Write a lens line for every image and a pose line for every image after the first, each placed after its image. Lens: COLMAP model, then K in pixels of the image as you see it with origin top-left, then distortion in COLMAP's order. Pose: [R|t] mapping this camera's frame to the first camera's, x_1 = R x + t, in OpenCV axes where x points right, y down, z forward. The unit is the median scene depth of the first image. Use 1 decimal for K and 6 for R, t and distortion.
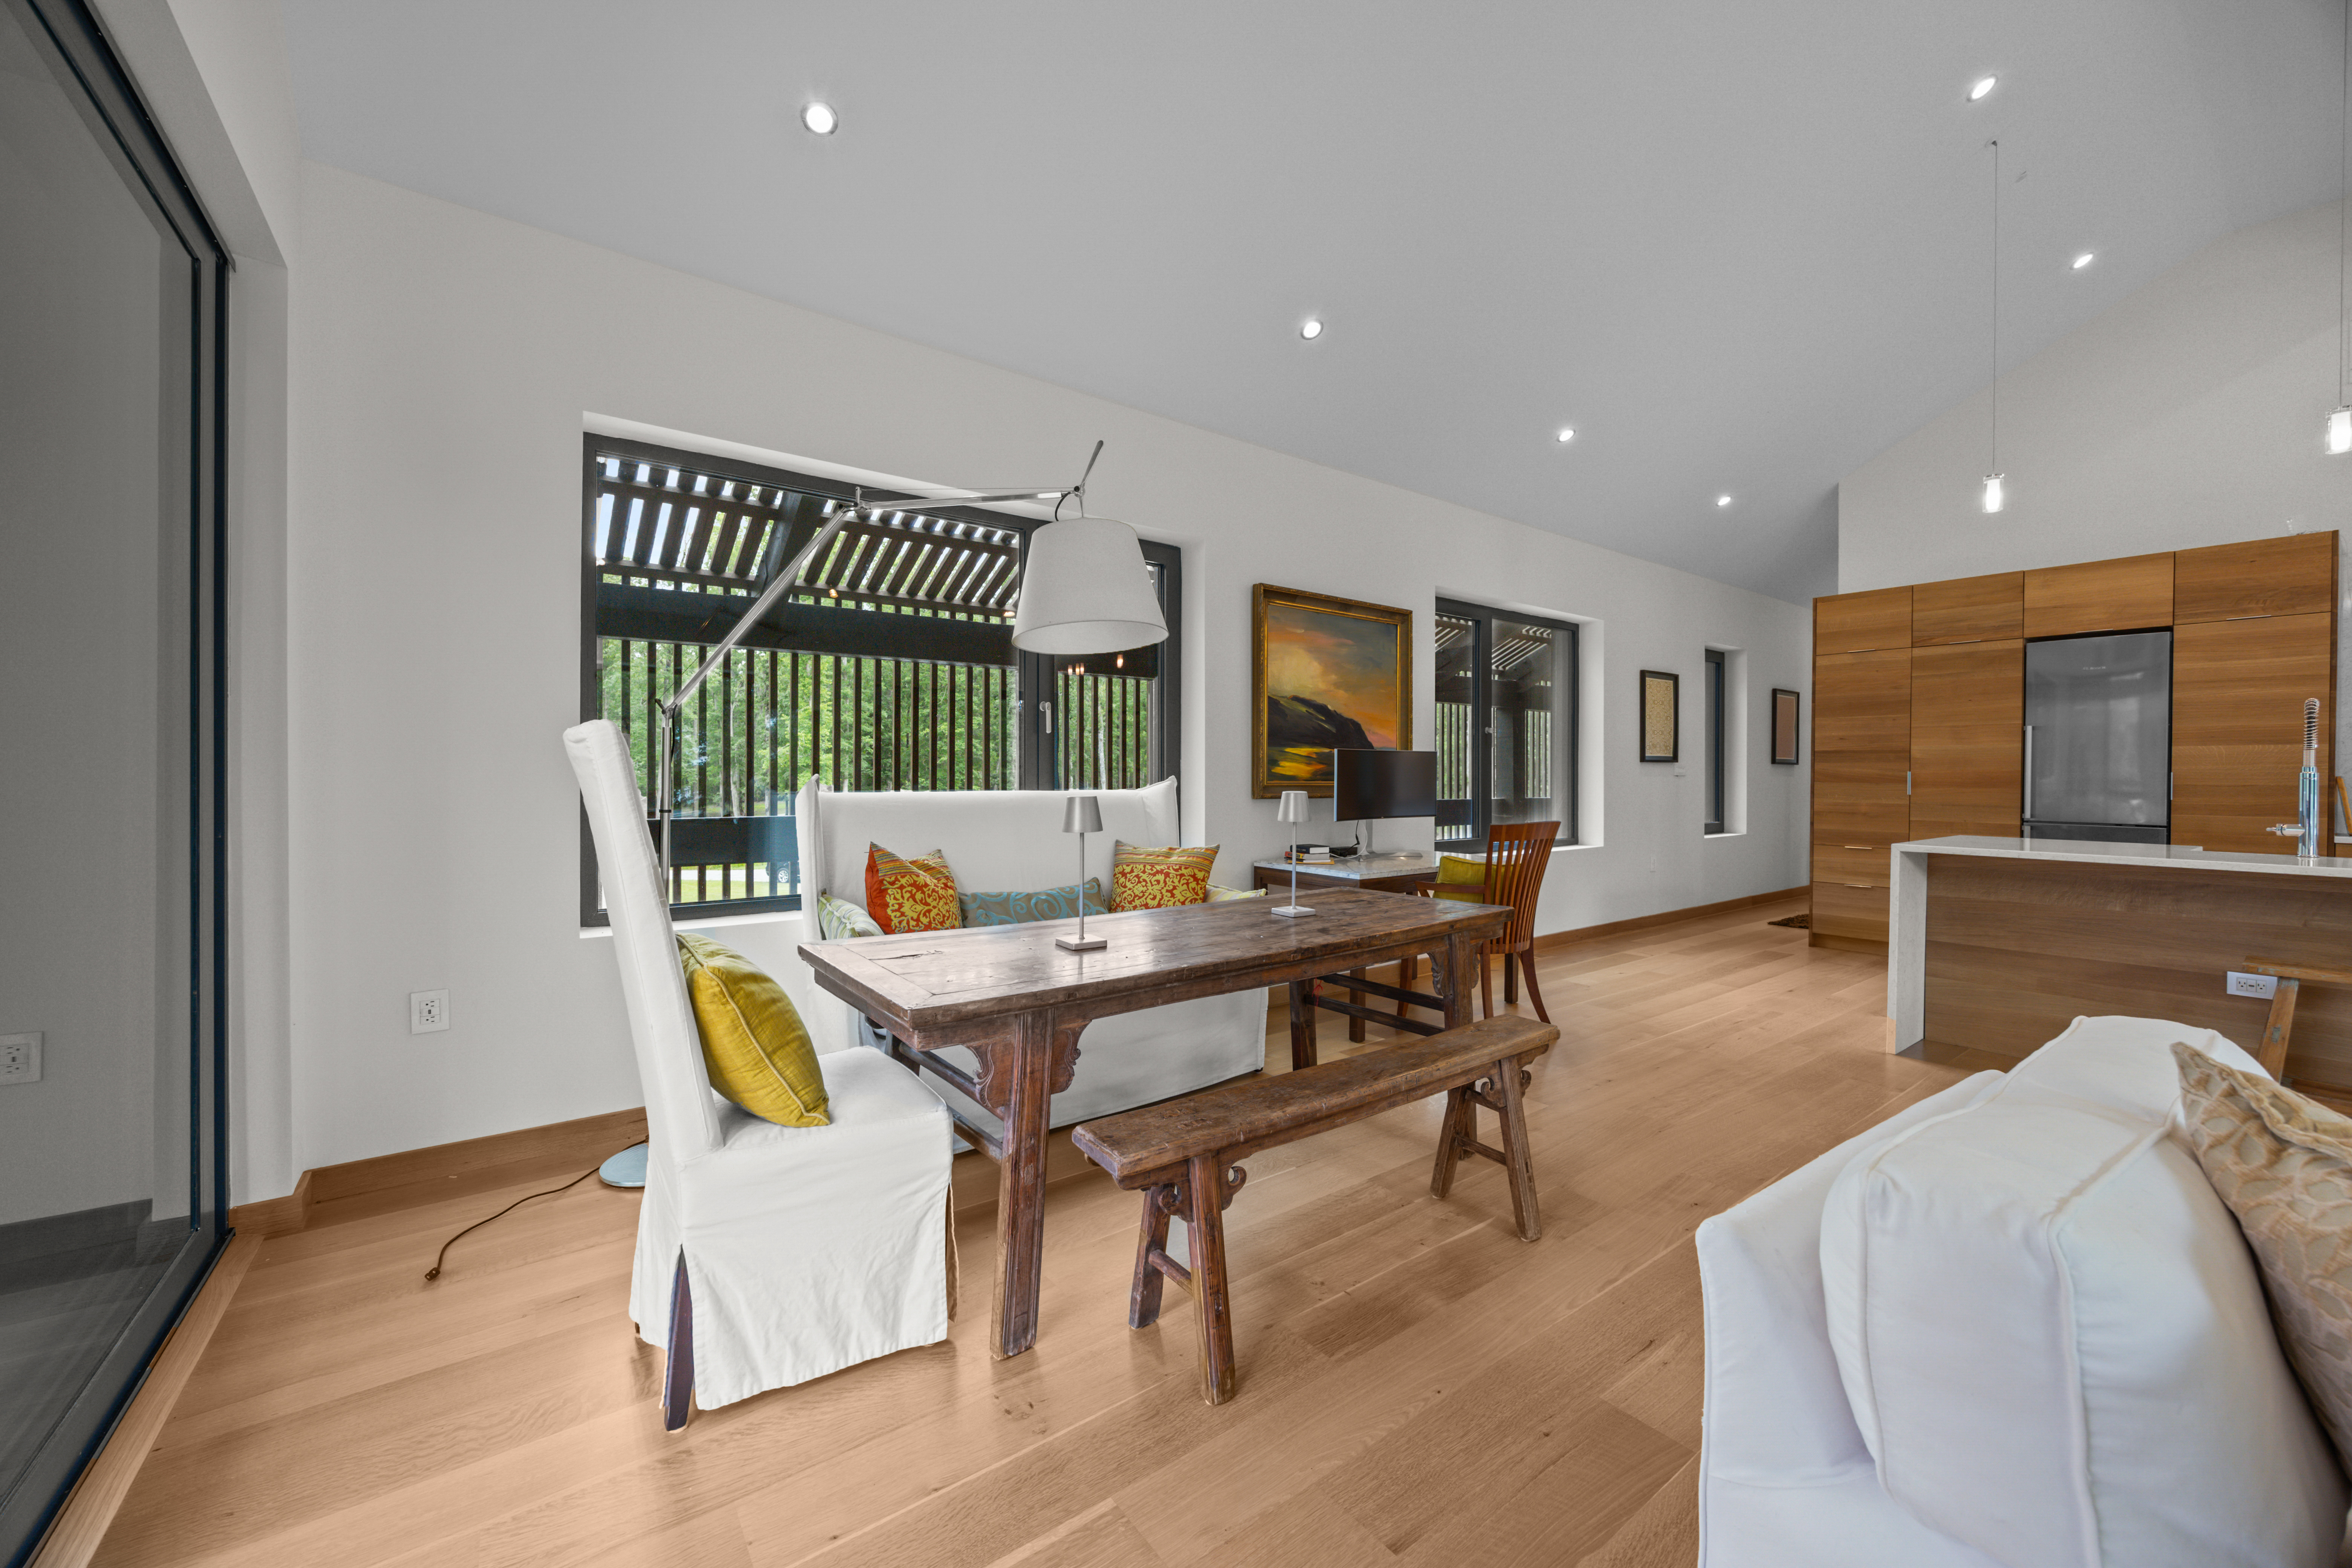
lens RADIAL K [[892.7, 0, 1176.0], [0, 892.7, 784.0], [0, 0, 1]] dist [-0.001617, -0.000036]
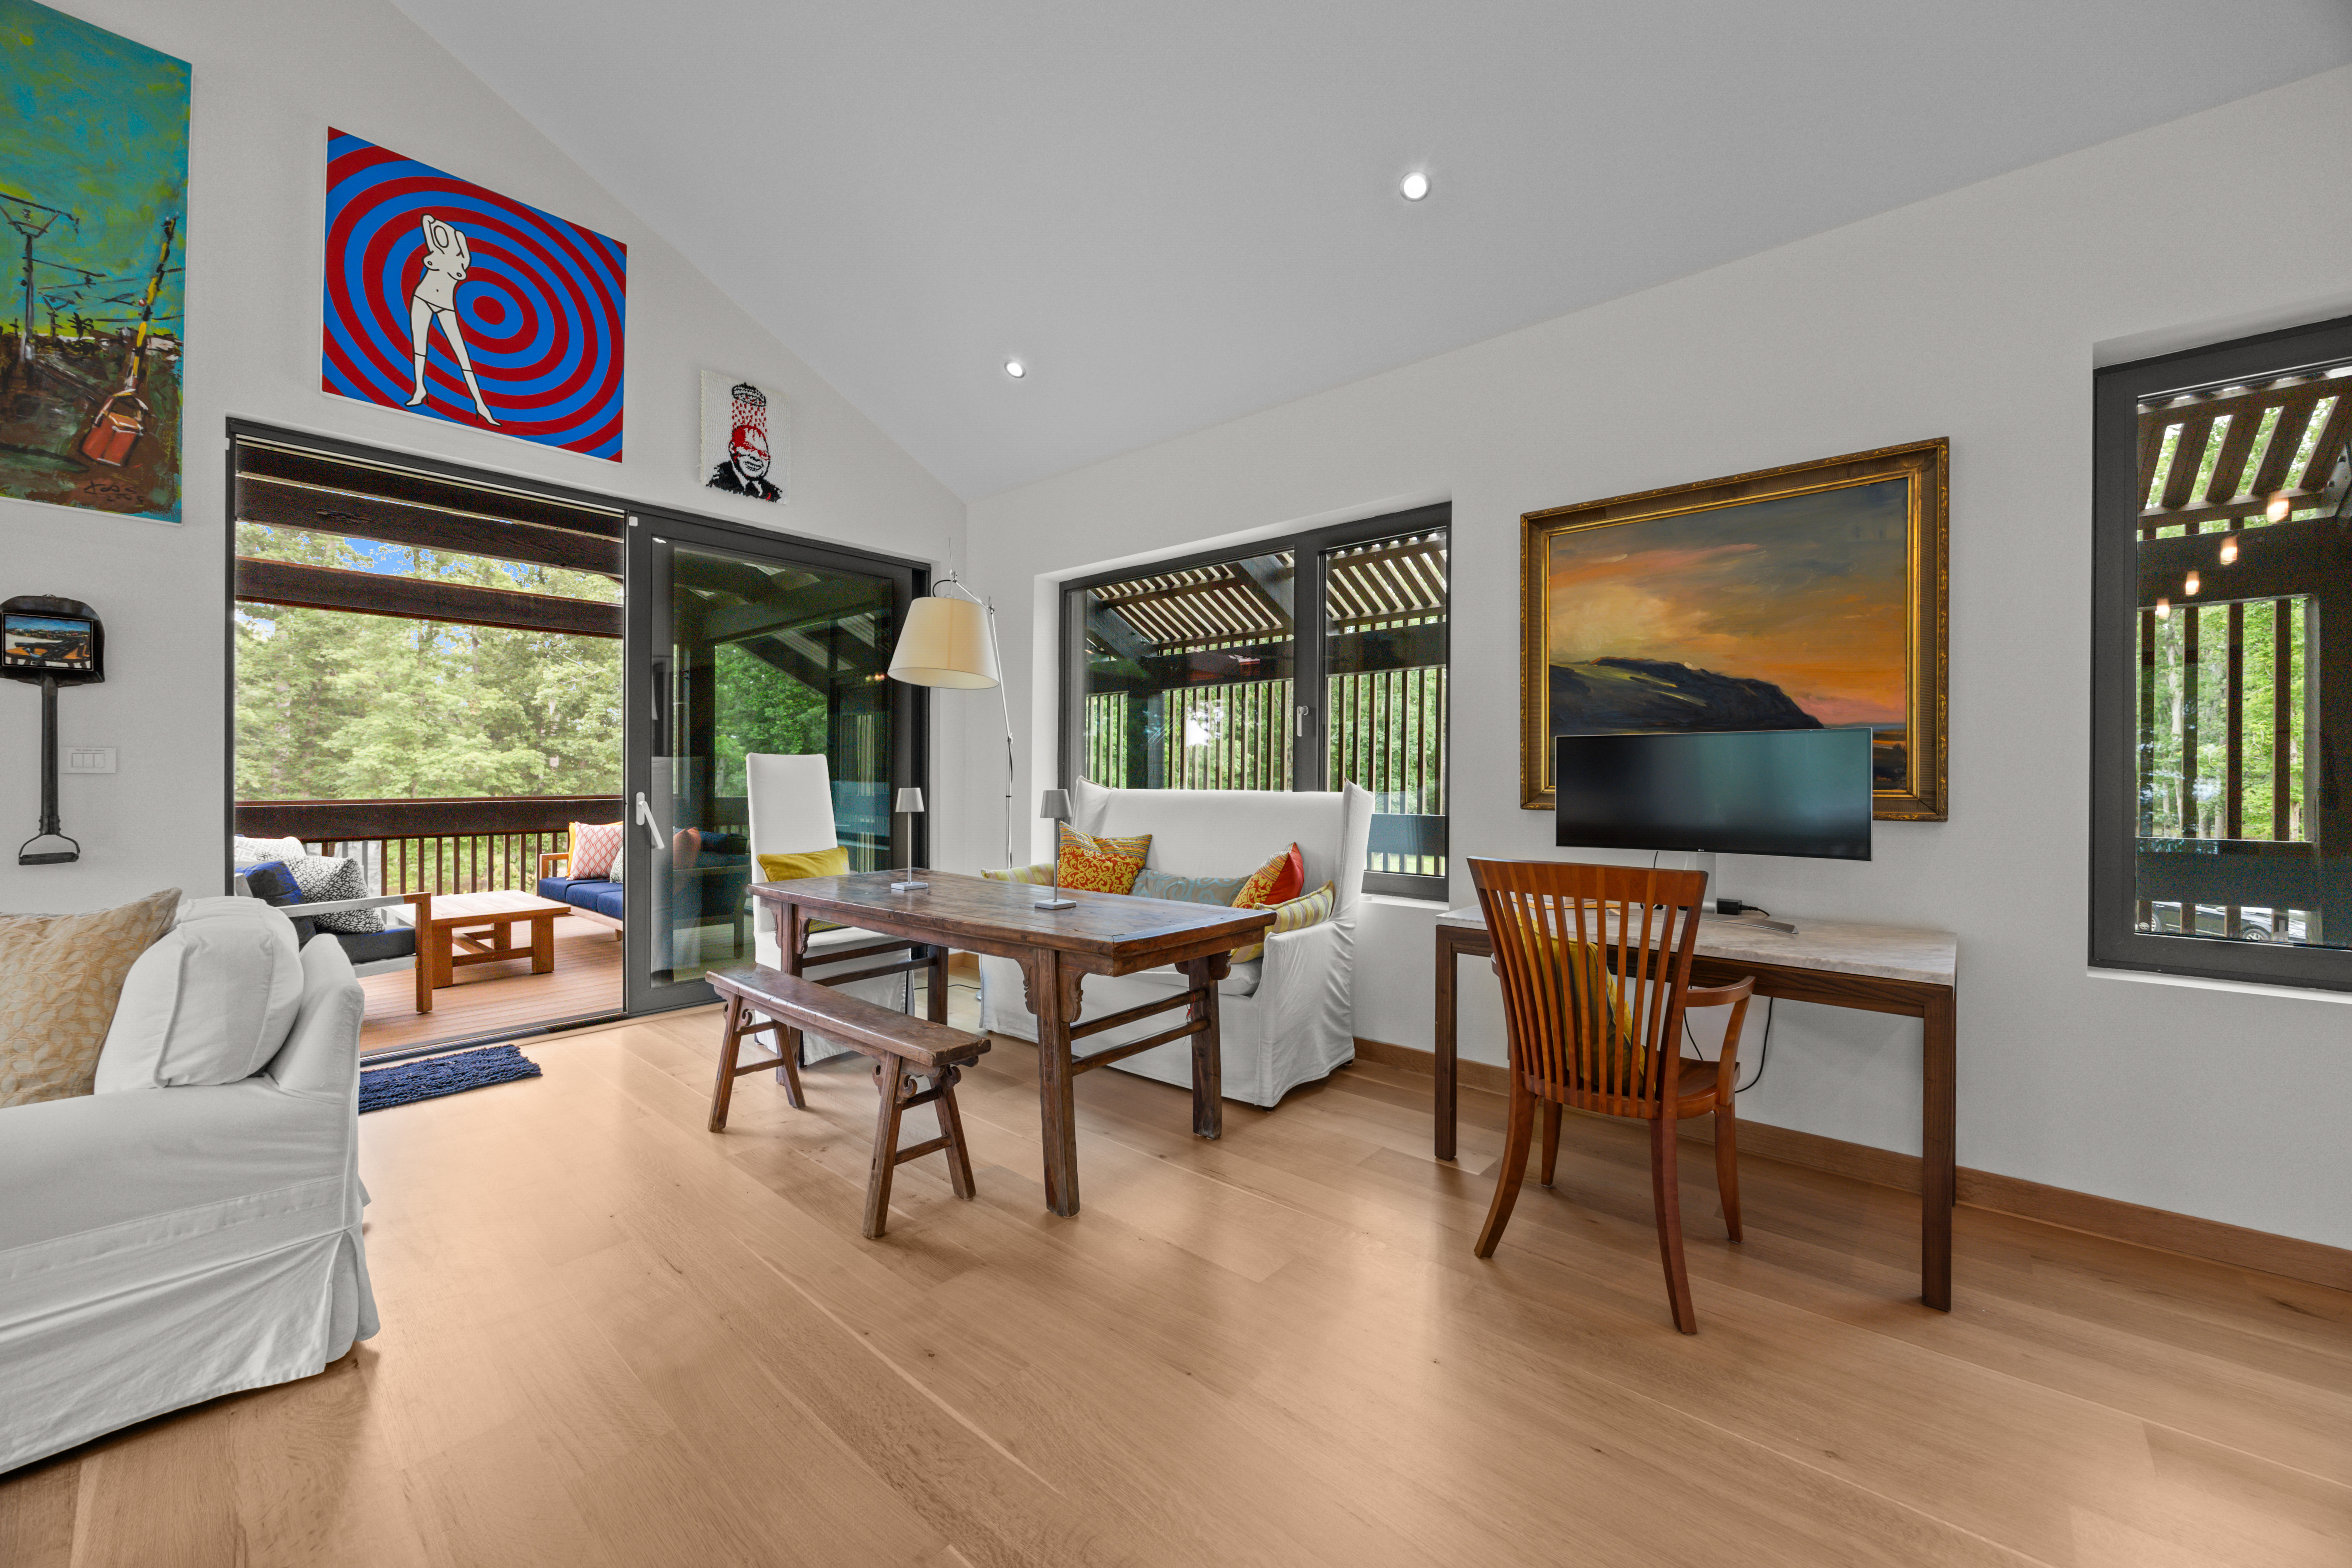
lens RADIAL K [[892.9, 0, 1182.9], [0, 892.9, 777.0], [0, 0, 1]] dist [-0.000817, -0.002311]
pose [[0.220565, -0.002478, -0.975369, 0.703470], [-0.014974, 0.999870, -0.005927, -0.001337], [0.975257, 0.015912, 0.220499, 0.540604]]
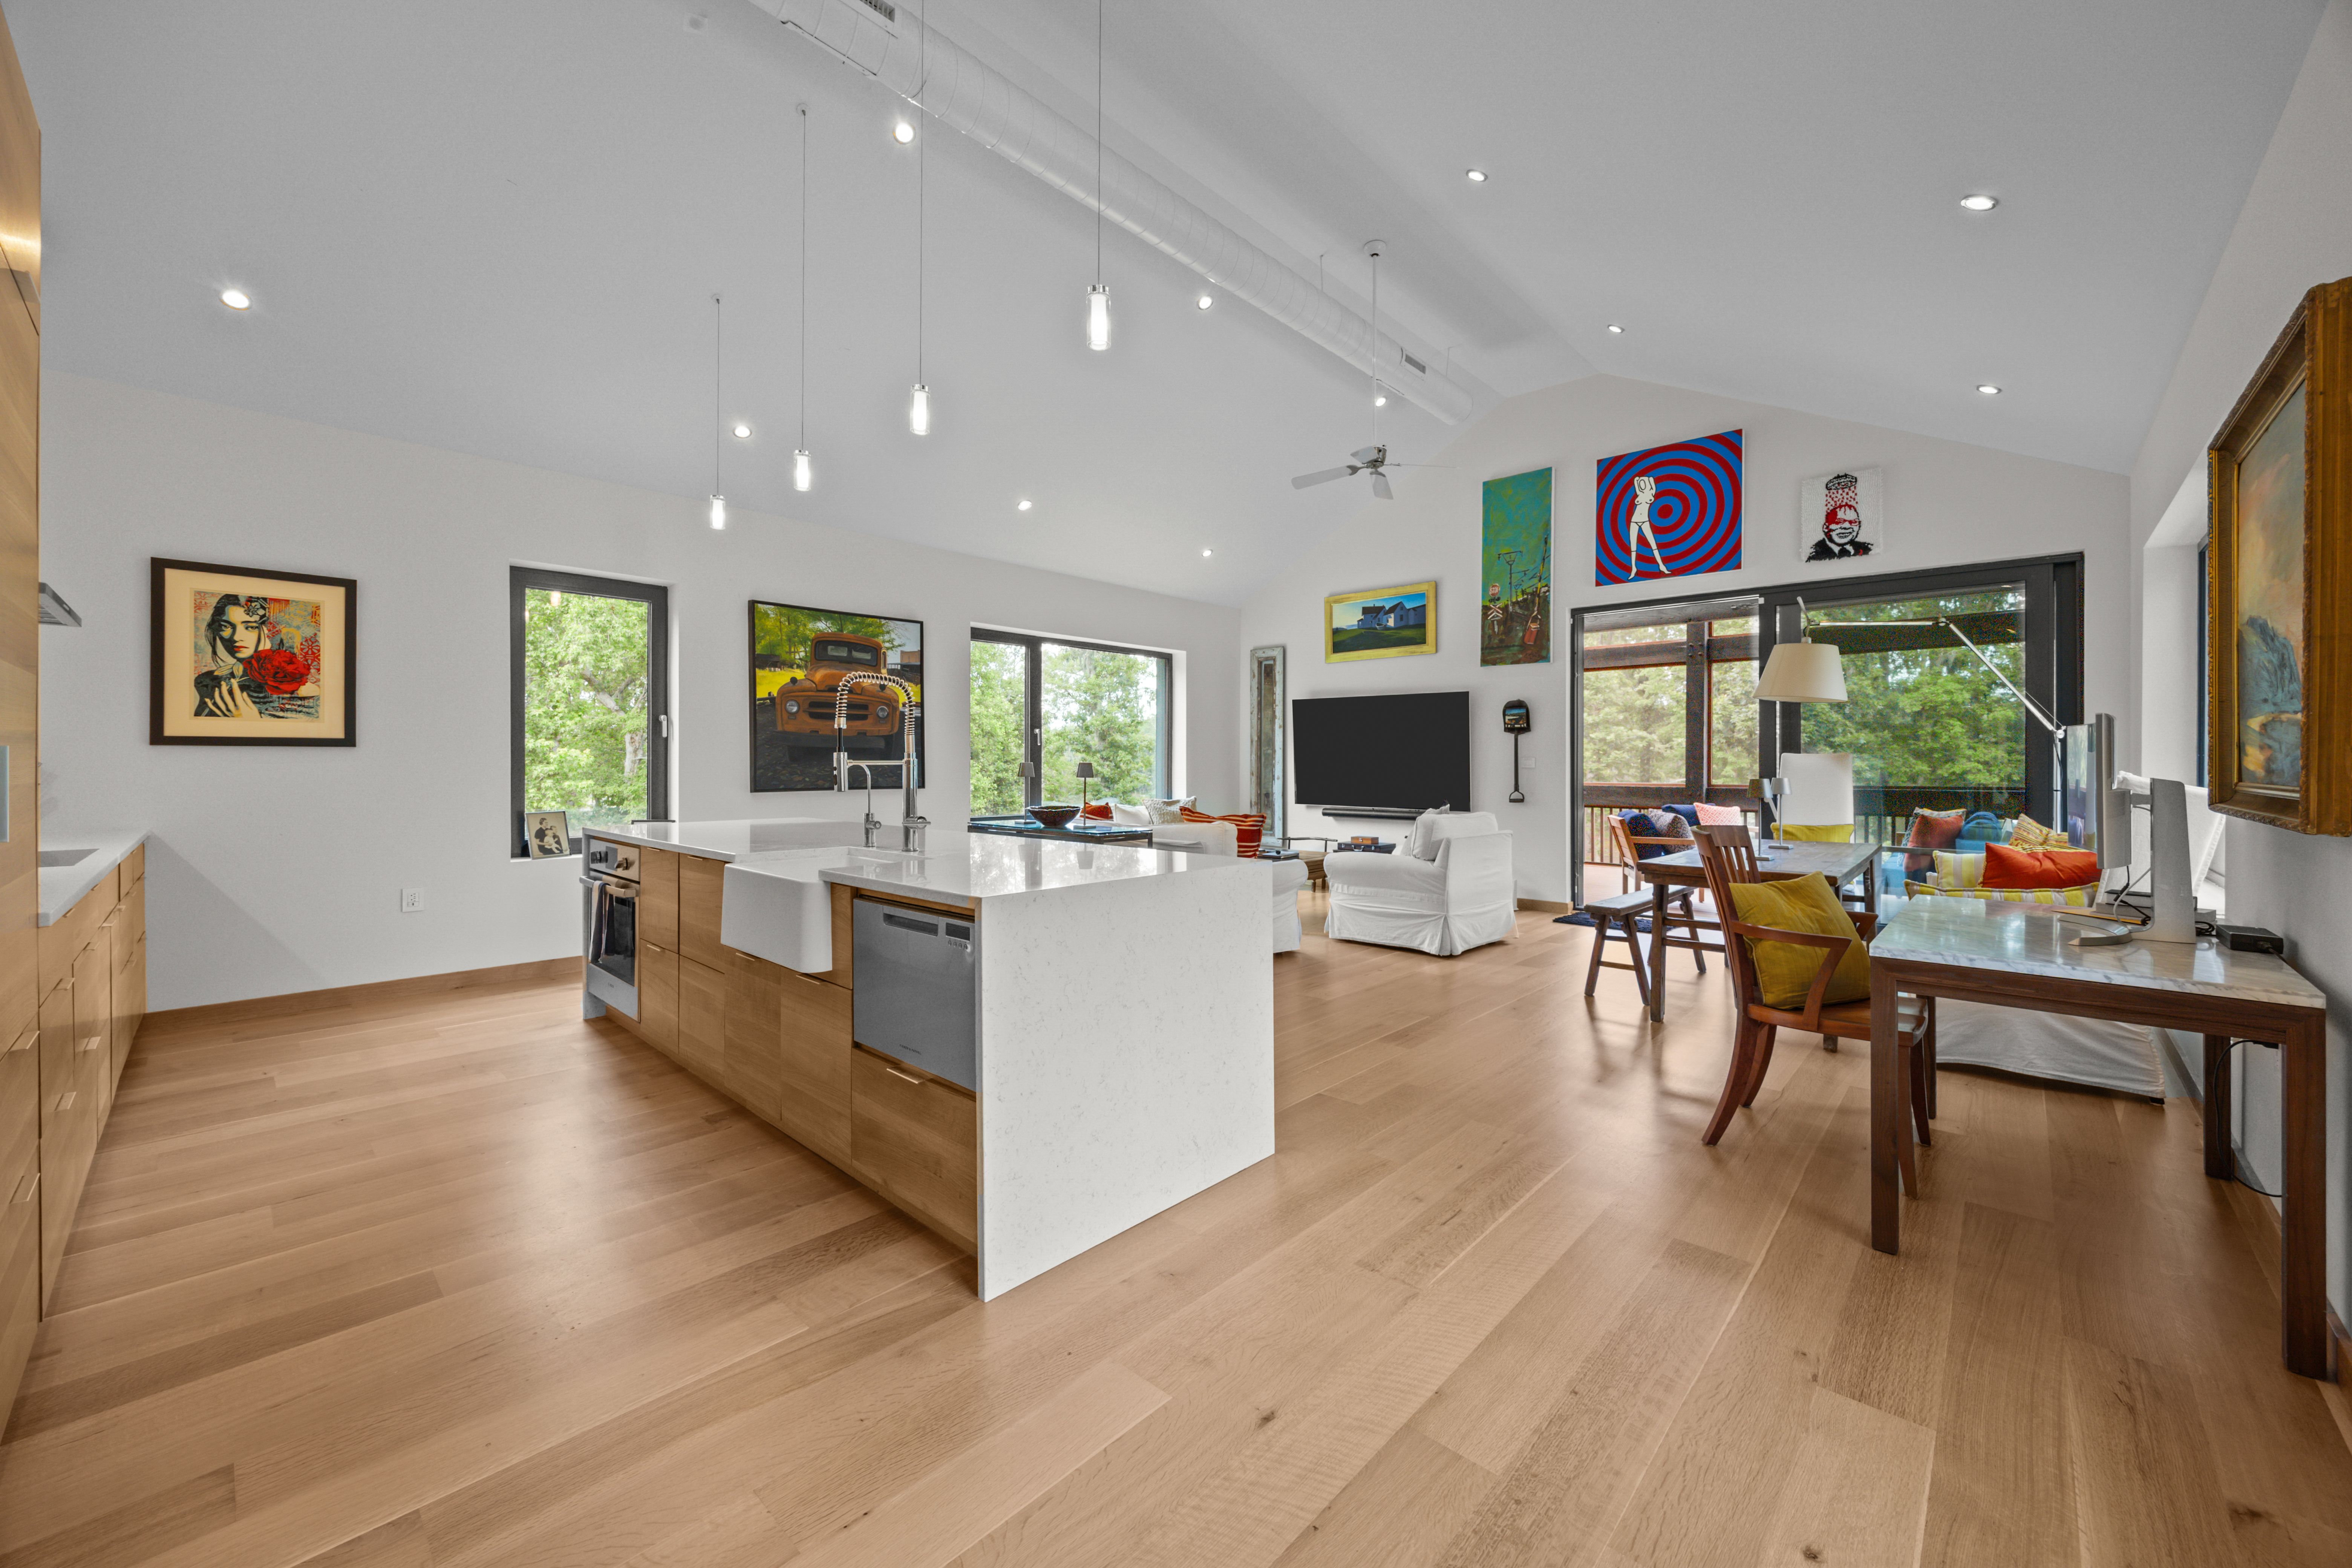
lens RADIAL K [[903.4, 0, 1179.2], [0, 903.4, 767.3], [0, 0, 1]] dist [-0.001568, -0.000472]
pose [[-0.983692, -0.006689, -0.179735, 0.818264], [-0.009320, 0.999861, 0.013797, -0.014100], [0.179618, 0.015247, -0.983618, 1.382035]]
